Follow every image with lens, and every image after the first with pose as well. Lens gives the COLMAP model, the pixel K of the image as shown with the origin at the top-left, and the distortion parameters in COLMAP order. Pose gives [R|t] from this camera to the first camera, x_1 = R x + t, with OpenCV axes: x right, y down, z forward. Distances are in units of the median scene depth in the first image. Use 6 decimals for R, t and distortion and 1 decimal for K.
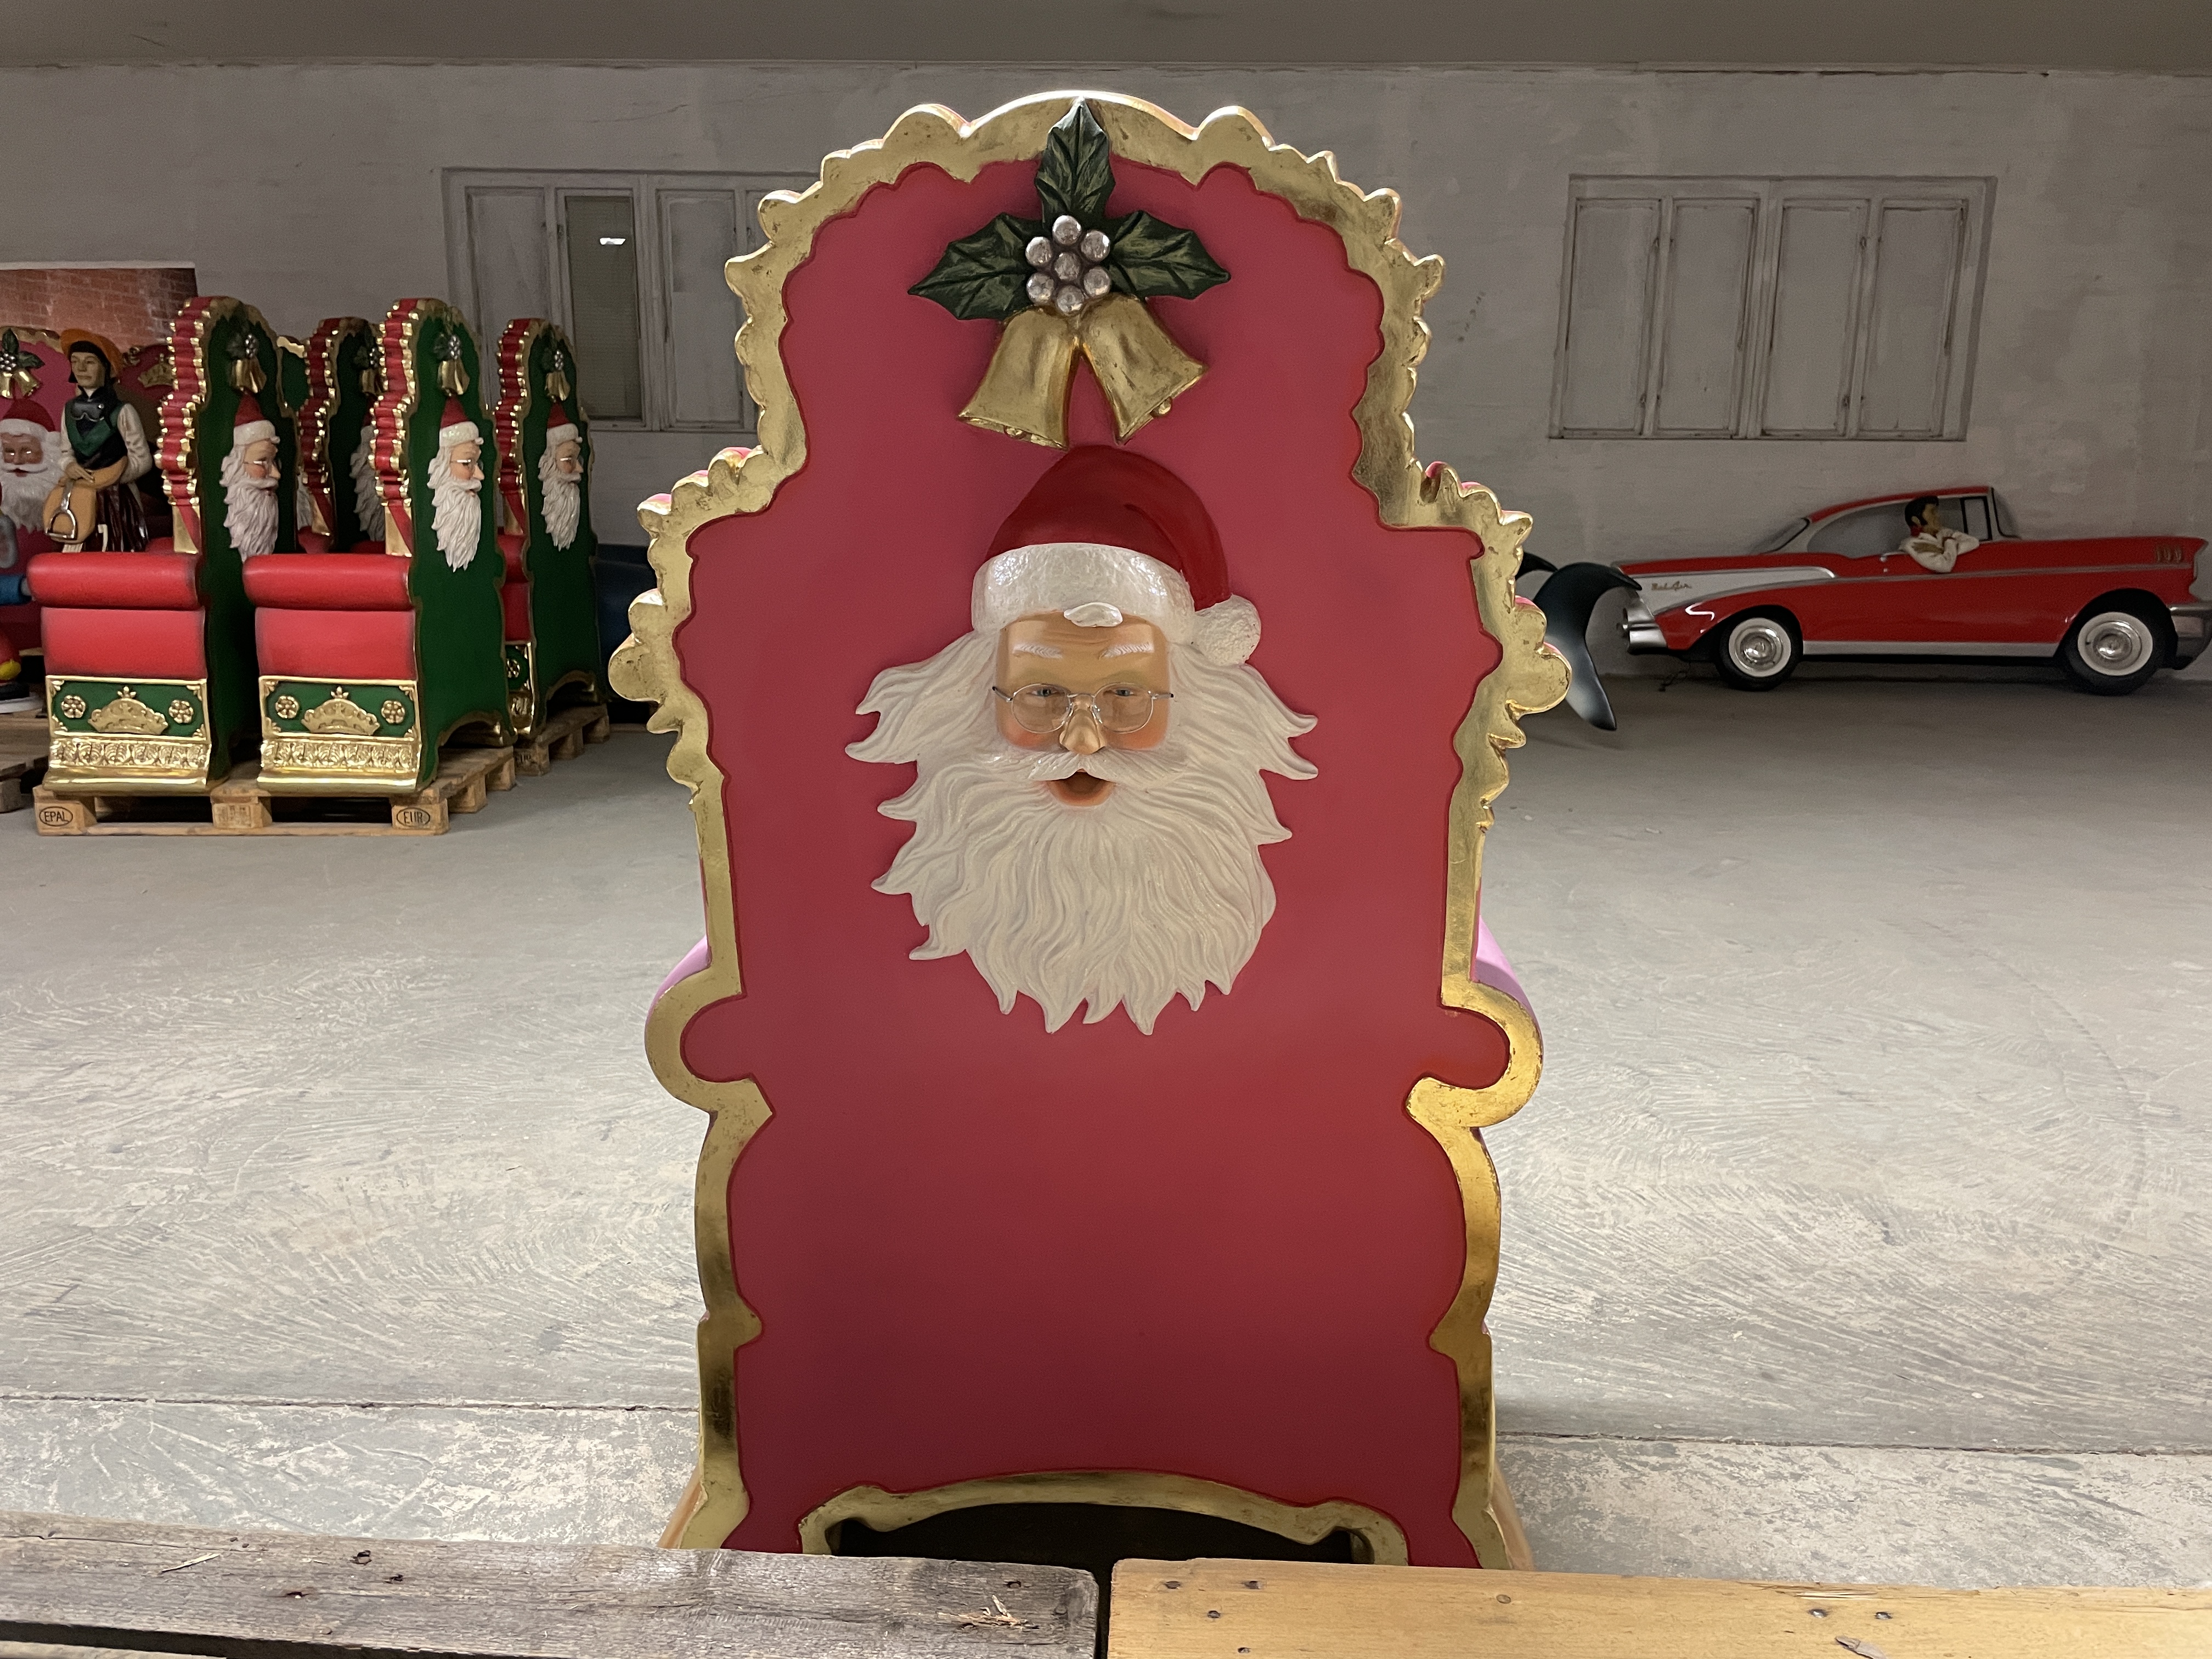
lens RADIAL K [[1693.2, 0, 1099.6], [0, 1693.2, 824.9], [0, 0, 1]] dist [0.087344, -0.129742]
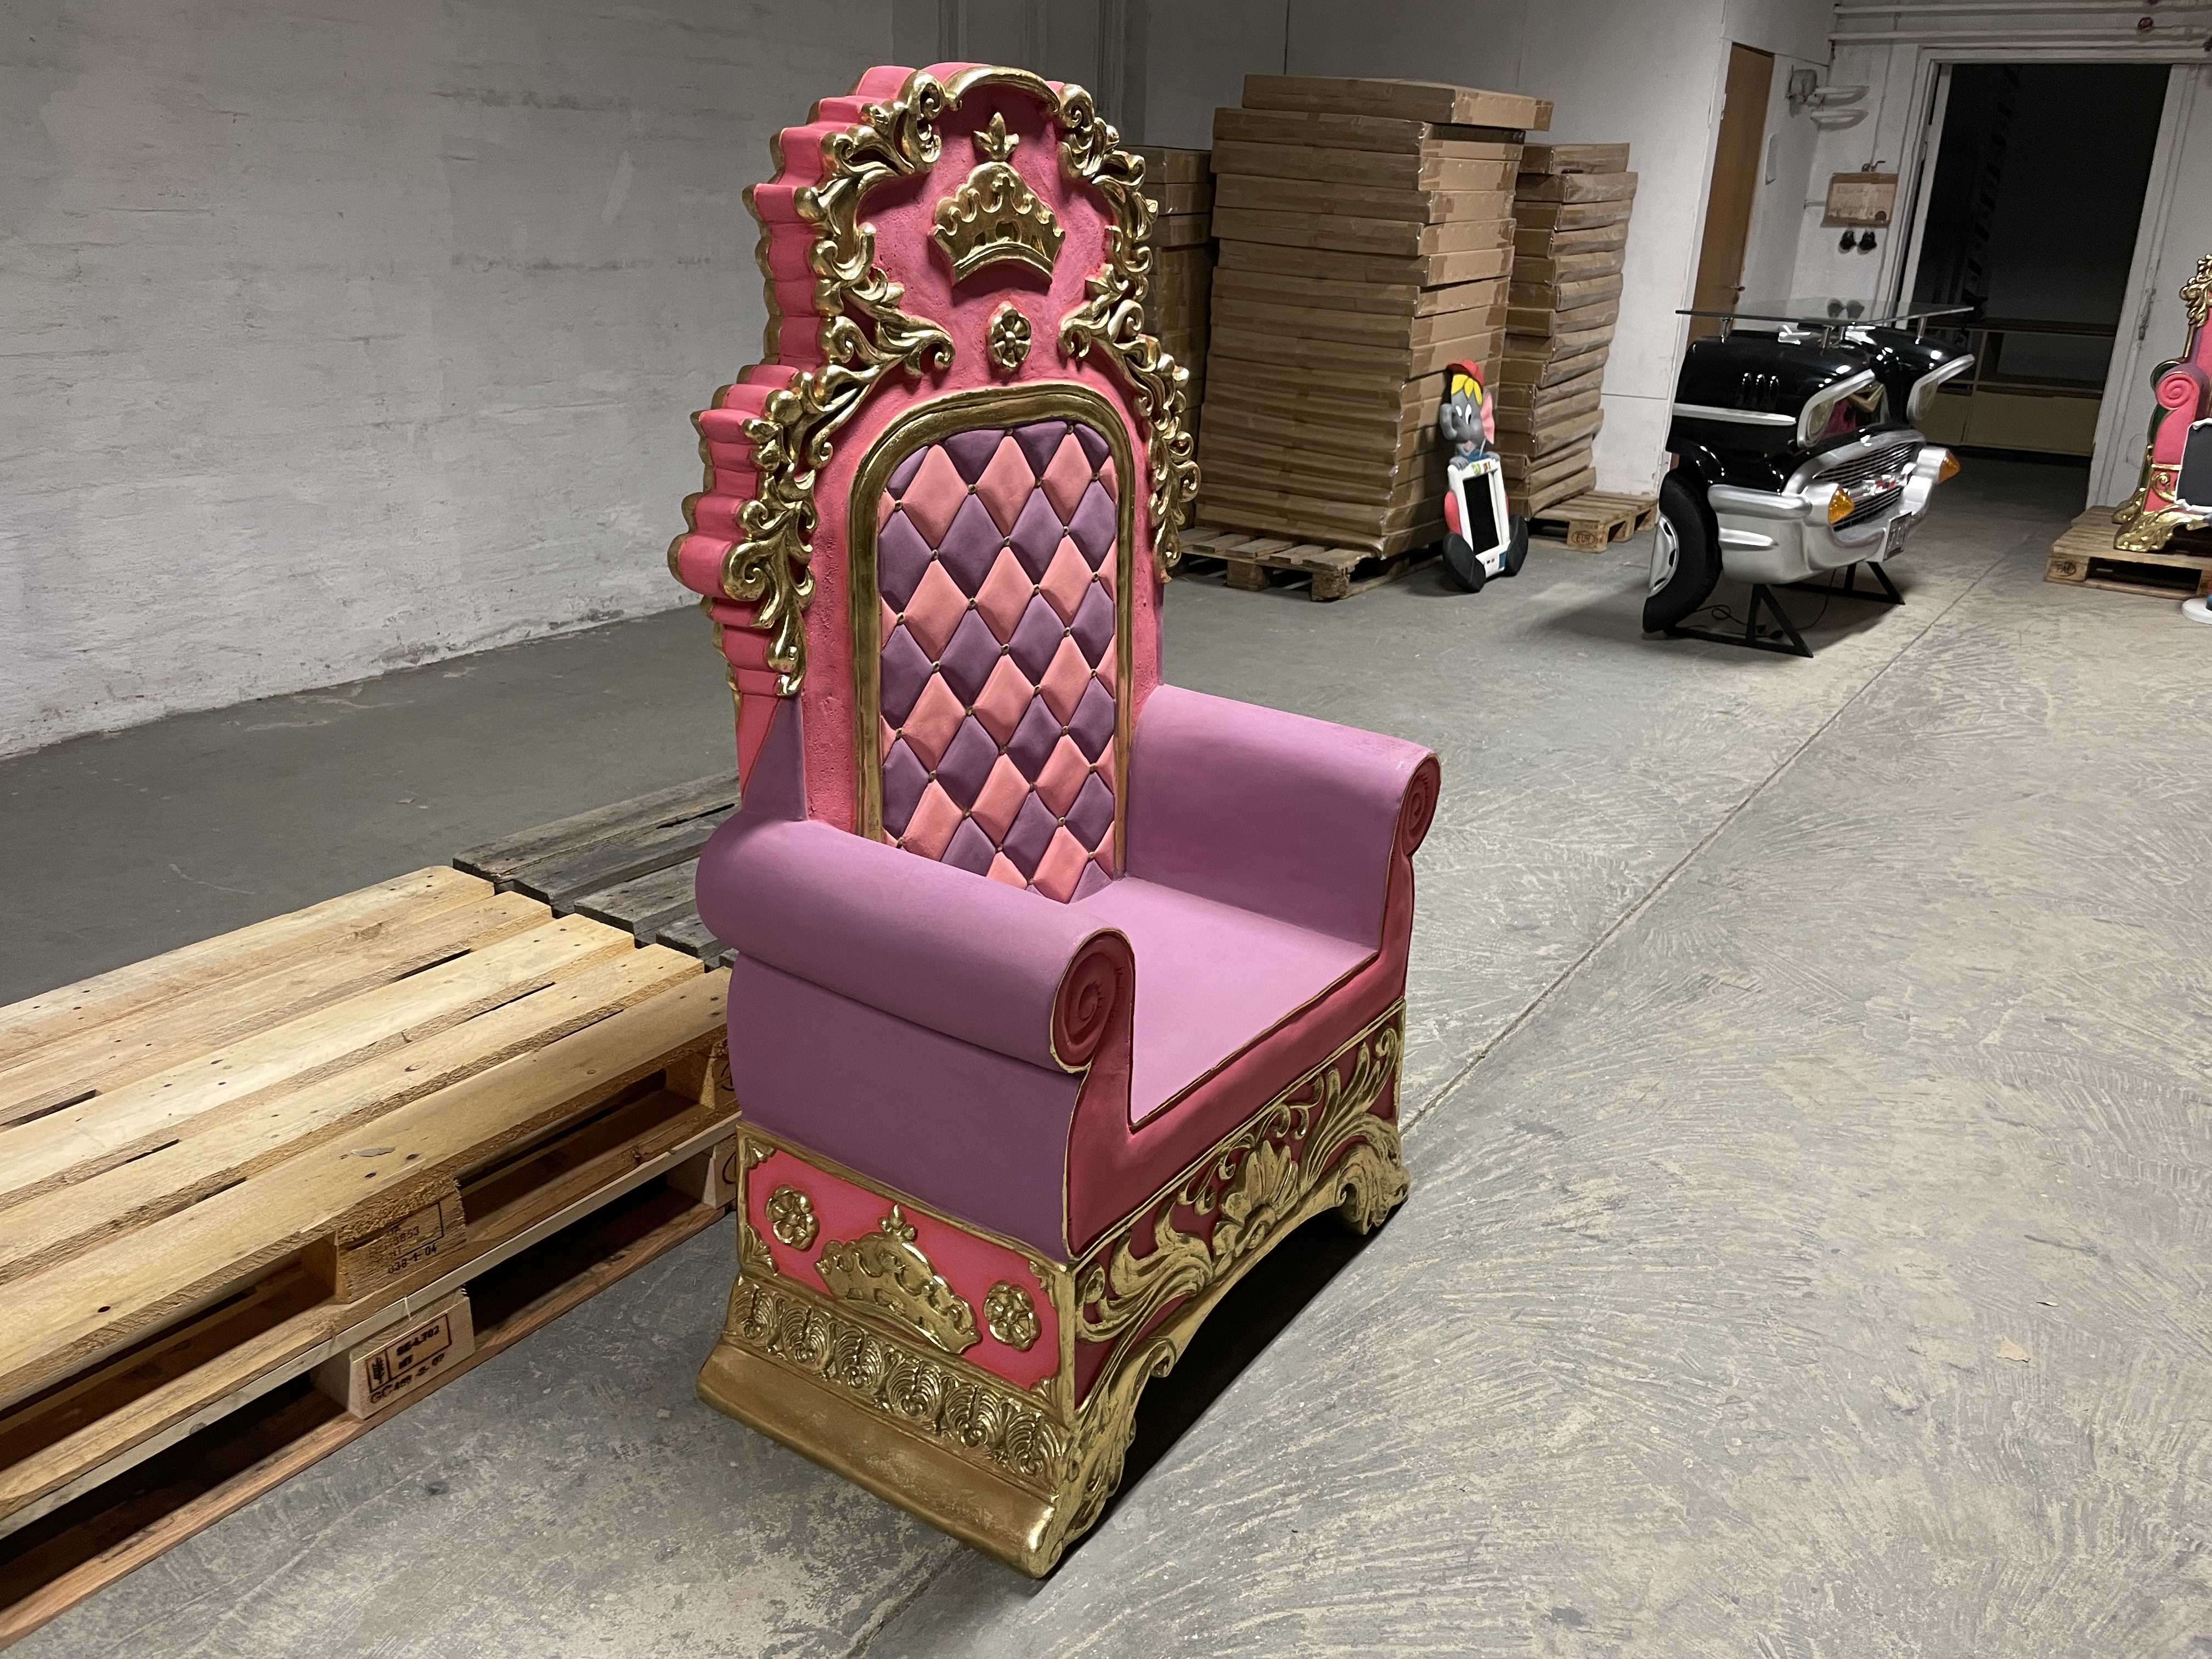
lens RADIAL K [[1693.2, 0, 1133.3], [0, 1693.2, 817.2], [0, 0, 1]] dist [0.087344, -0.129742]
pose [[-0.533482, 0.265685, -0.803000, 0.755490], [-0.219718, 0.873260, 0.434904, -0.352462], [0.816775, 0.408447, -0.407492, 1.264580]]
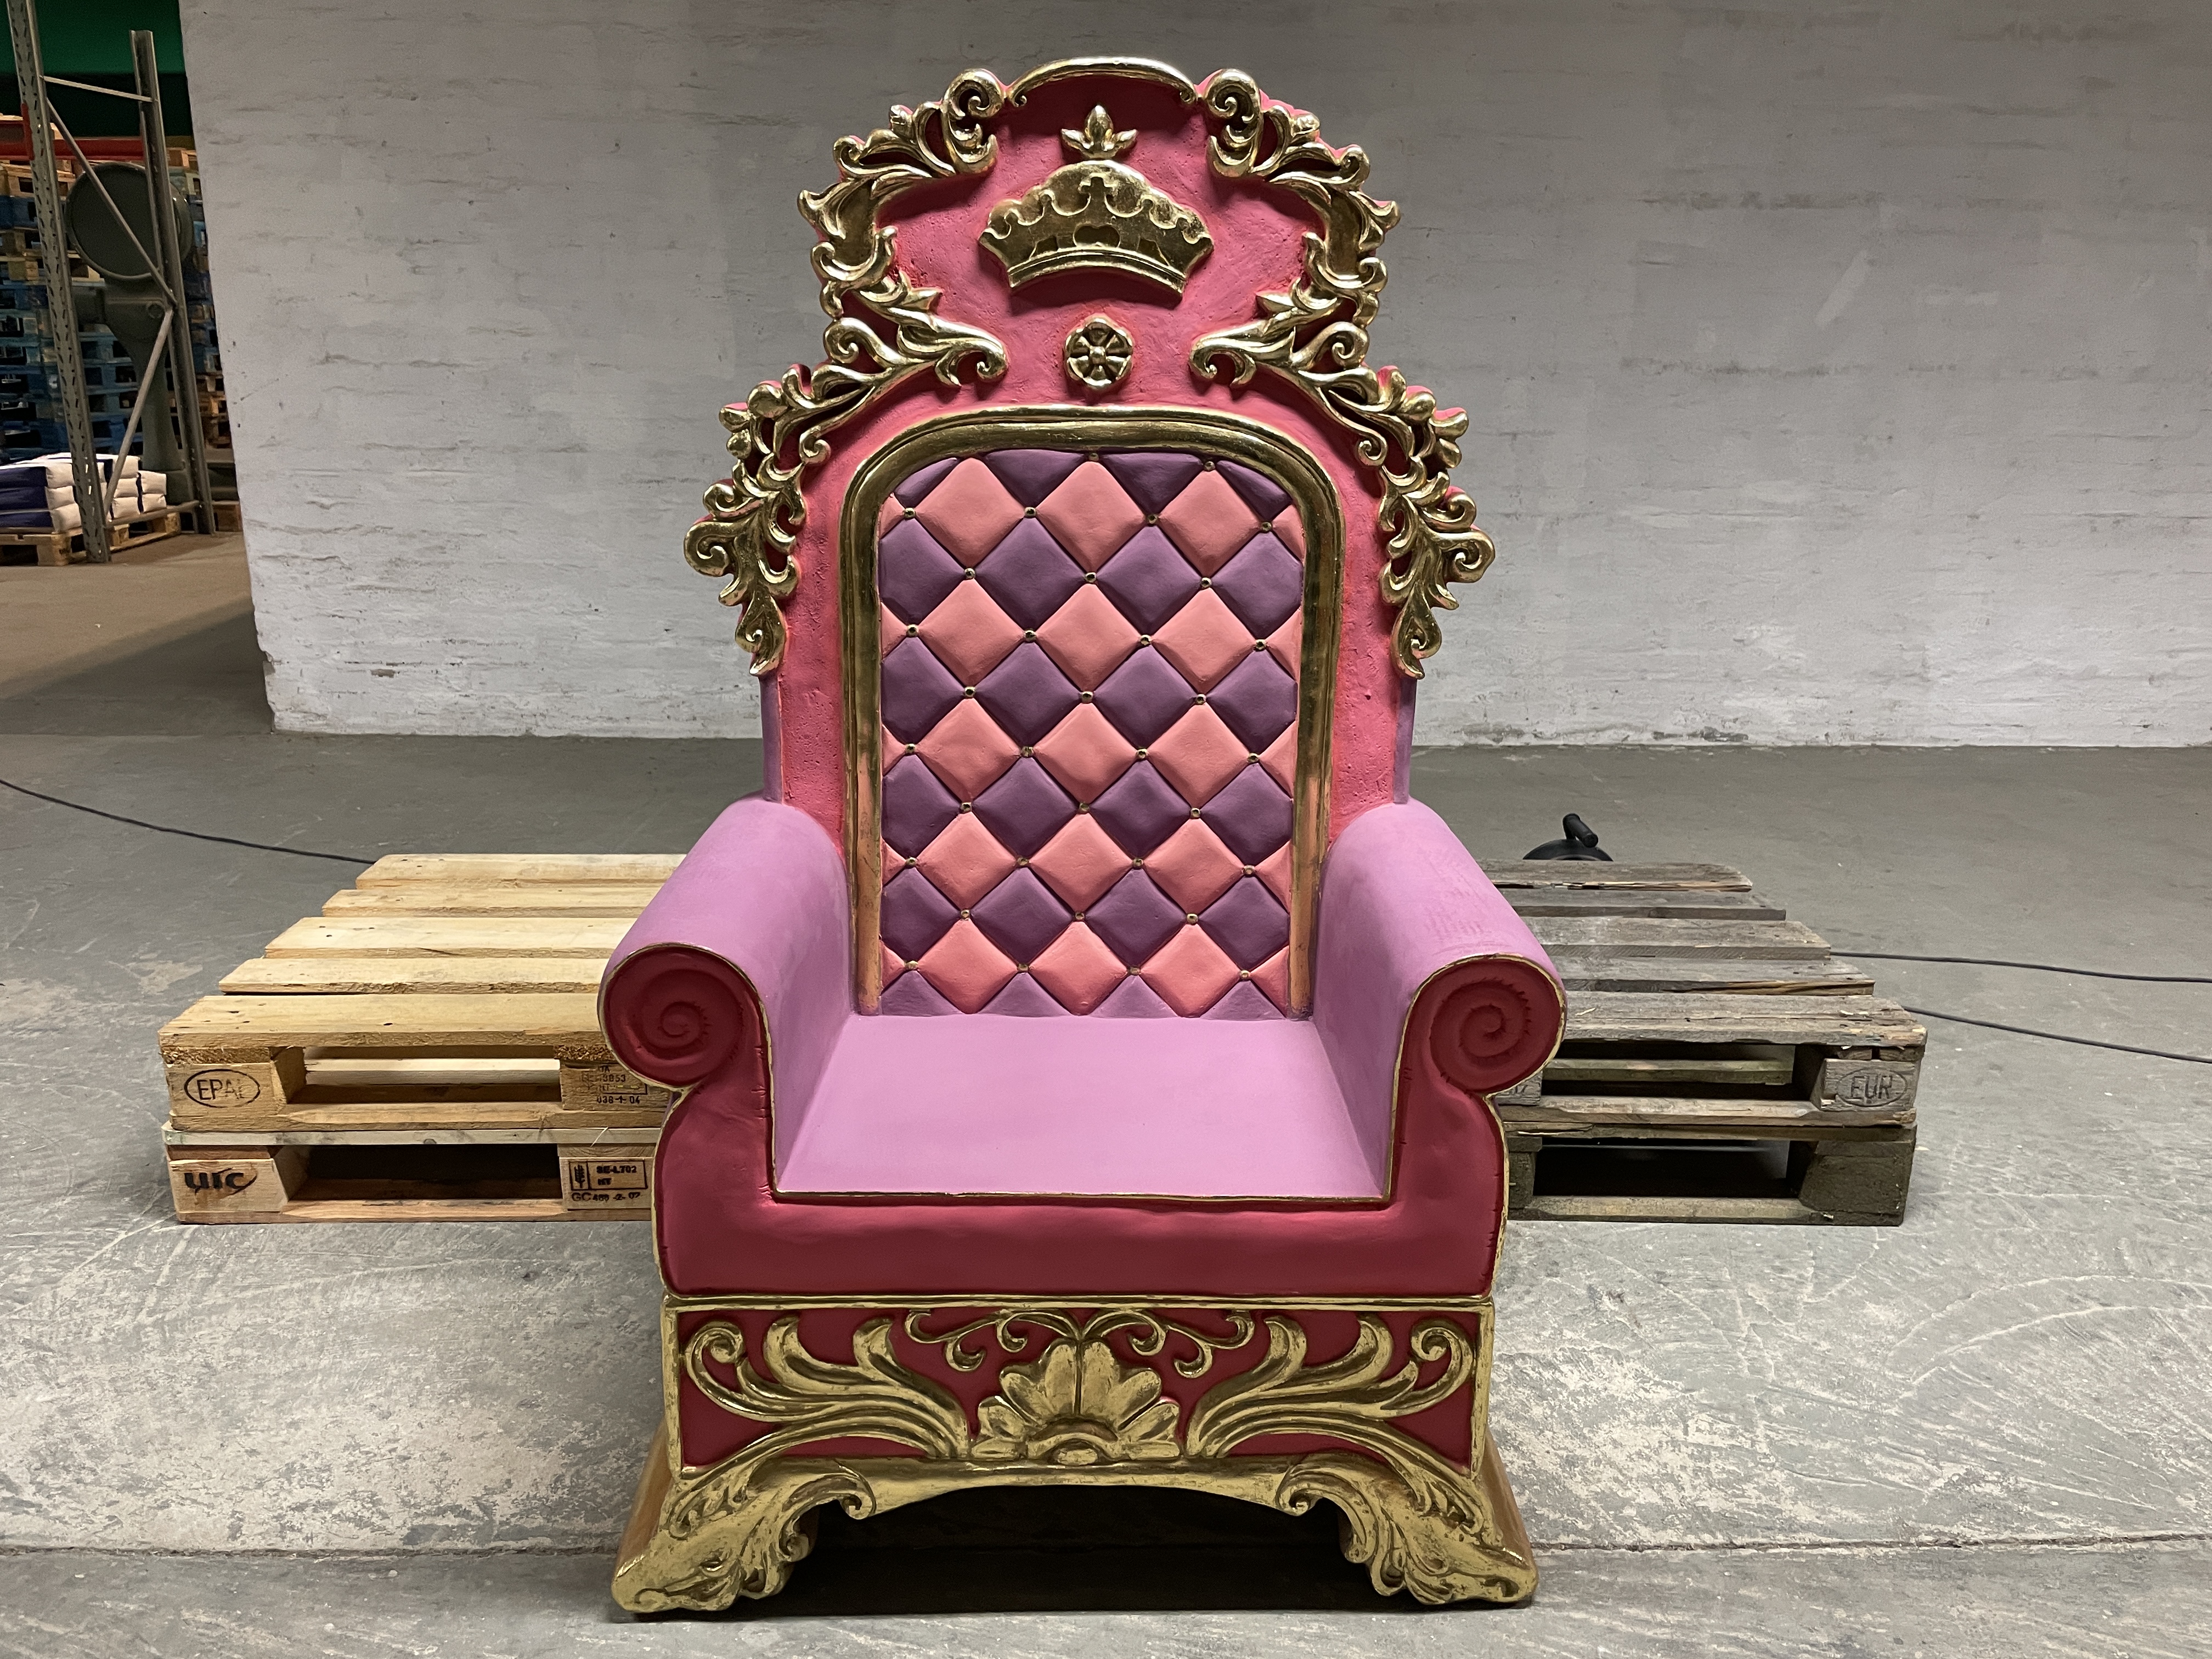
lens RADIAL K [[1693.2, 0, 1105.9], [0, 1693.2, 815.2], [0, 0, 1]] dist [0.087344, -0.129742]
pose [[-0.998197, -0.005619, -0.059754, 0.040007], [-0.034011, 0.873272, 0.486044, -0.371117], [0.049450, 0.487200, -0.871889, 1.561400]]
